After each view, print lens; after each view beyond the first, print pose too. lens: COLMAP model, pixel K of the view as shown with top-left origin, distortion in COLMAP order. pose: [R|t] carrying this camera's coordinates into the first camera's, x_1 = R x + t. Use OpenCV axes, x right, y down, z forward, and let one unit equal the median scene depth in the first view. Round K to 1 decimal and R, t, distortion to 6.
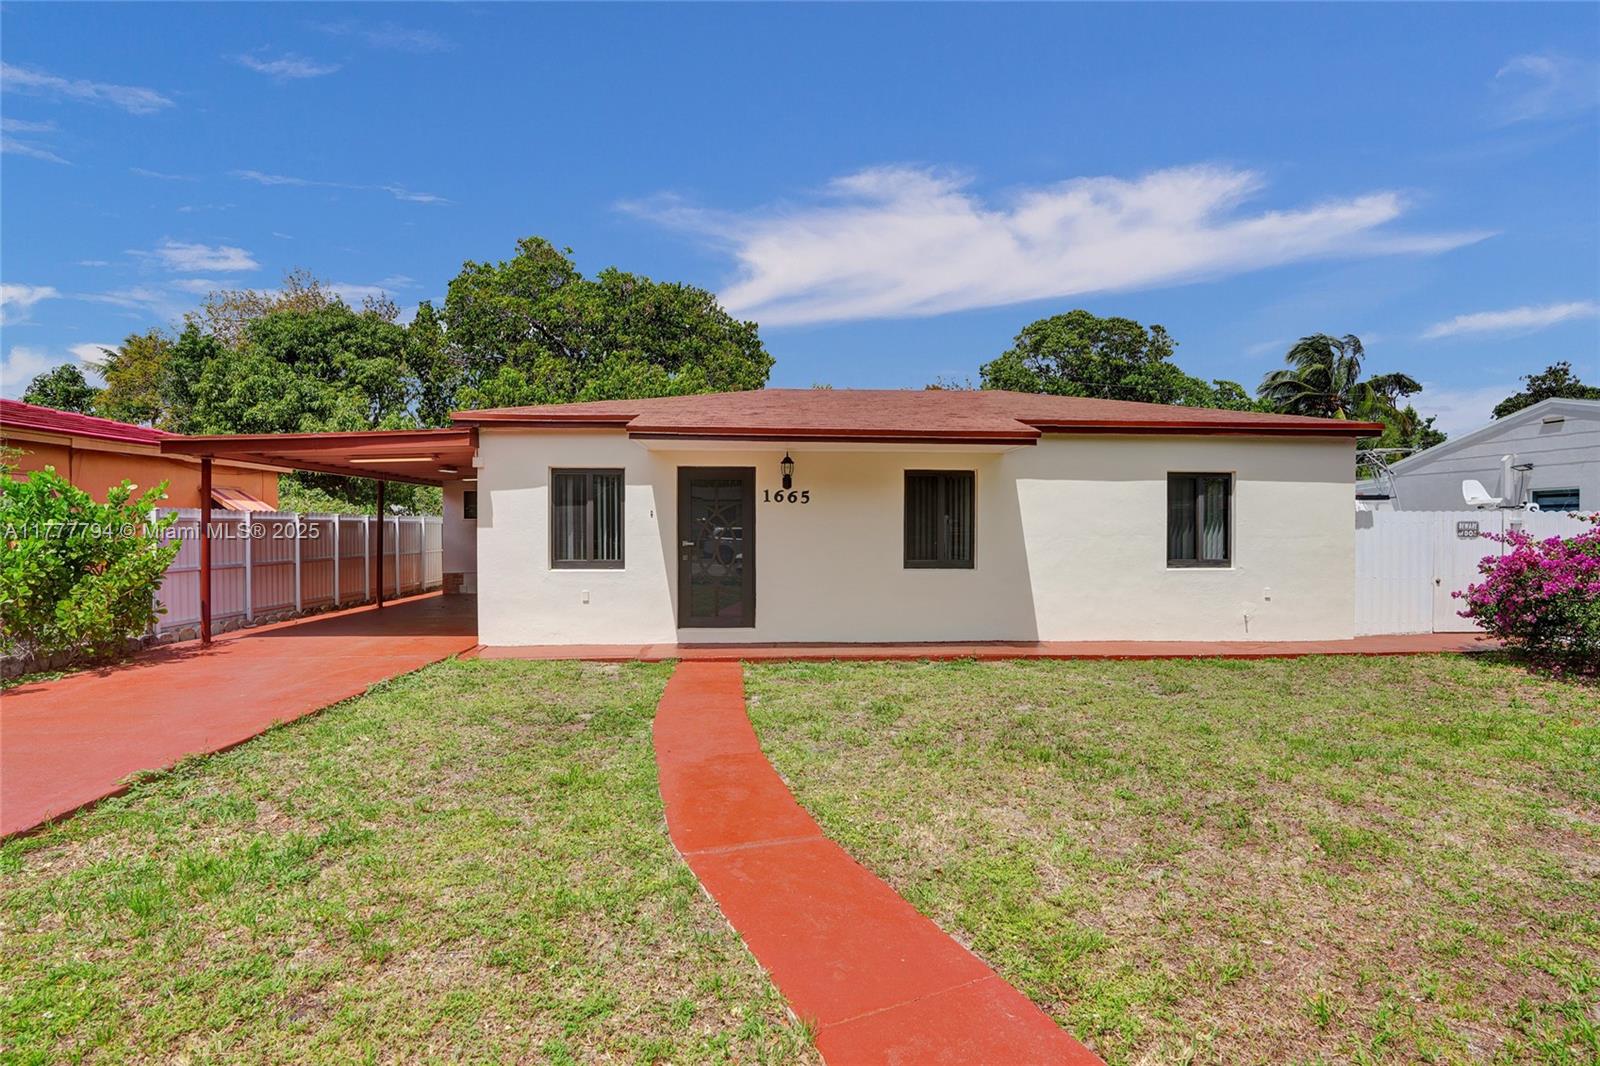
lens RADIAL K [[766.1, 0, 801.8], [0, 766.1, 543.2], [0, 0, 1]] dist [-0.049076, 0.022822]
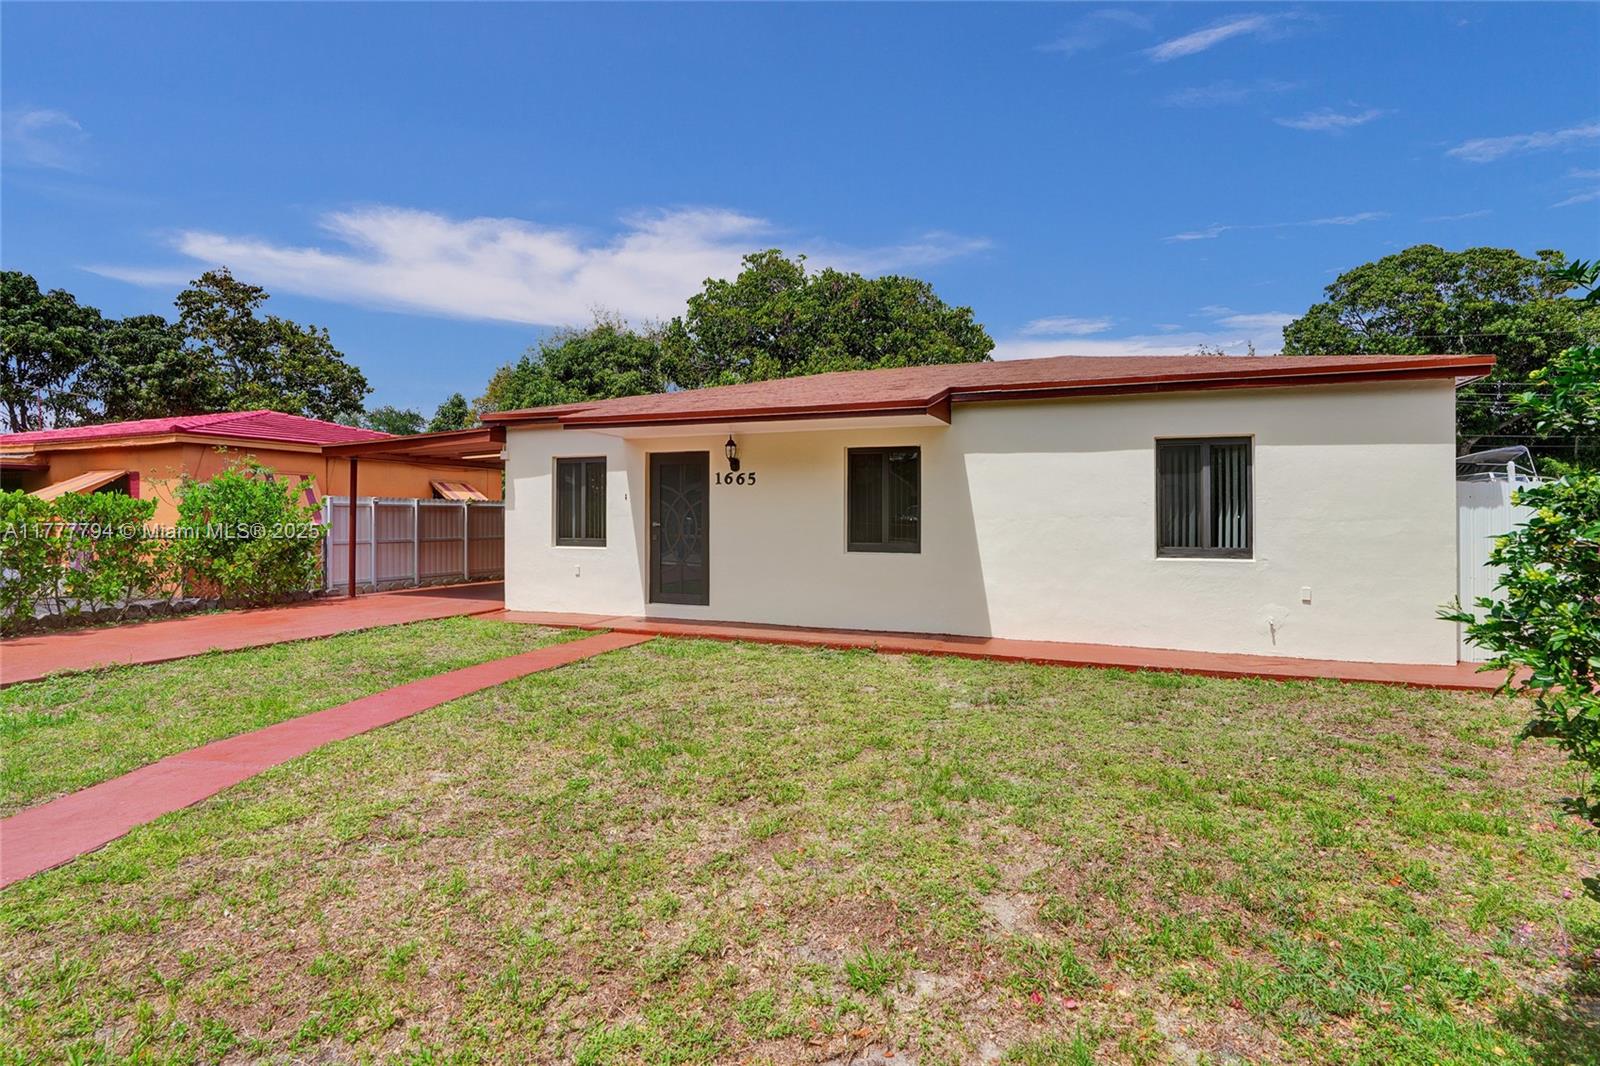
lens RADIAL K [[766.1, 0, 808.7], [0, 766.1, 517.8], [0, 0, 1]] dist [-0.049076, 0.022822]
pose [[0.909158, 0.001203, -0.416450, 0.486929], [-0.011044, 0.999714, -0.021221, 0.011627], [0.416305, 0.023892, 0.908911, 0.114092]]
